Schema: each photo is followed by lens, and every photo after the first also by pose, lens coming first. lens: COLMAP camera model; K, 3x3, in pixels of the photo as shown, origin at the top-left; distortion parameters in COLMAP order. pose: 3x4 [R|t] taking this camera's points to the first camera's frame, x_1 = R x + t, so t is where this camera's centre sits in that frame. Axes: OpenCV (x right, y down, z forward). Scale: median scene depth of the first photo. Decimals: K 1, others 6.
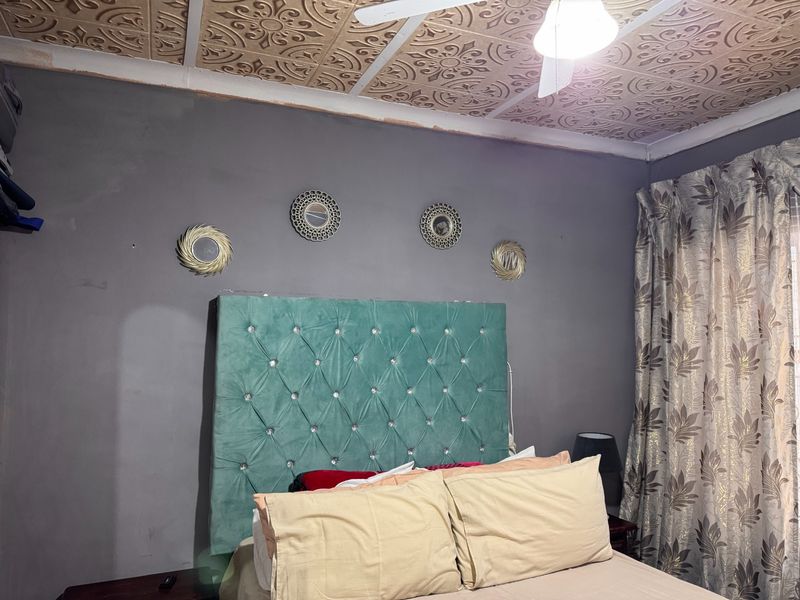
lens RADIAL K [[569.7, 0, 397.2], [0, 569.7, 301.2], [0, 0, 1]] dist [0.084296, -0.094653]
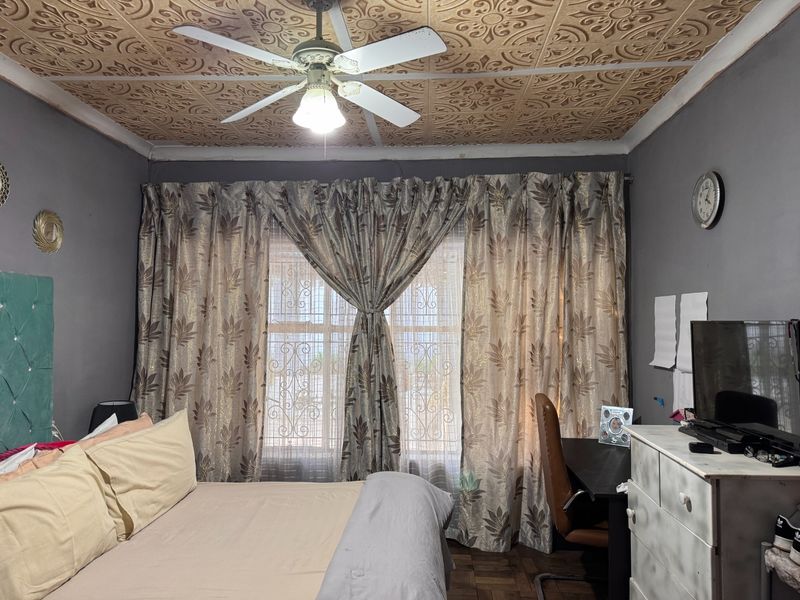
lens RADIAL K [[569.7, 0, 397.2], [0, 569.7, 301.2], [0, 0, 1]] dist [0.084296, -0.094653]
pose [[0.437688, 0.032854, 0.898526, -0.432097], [-0.063079, 0.997992, -0.005764, 0.013927], [-0.896911, -0.054155, 0.438882, 0.054902]]
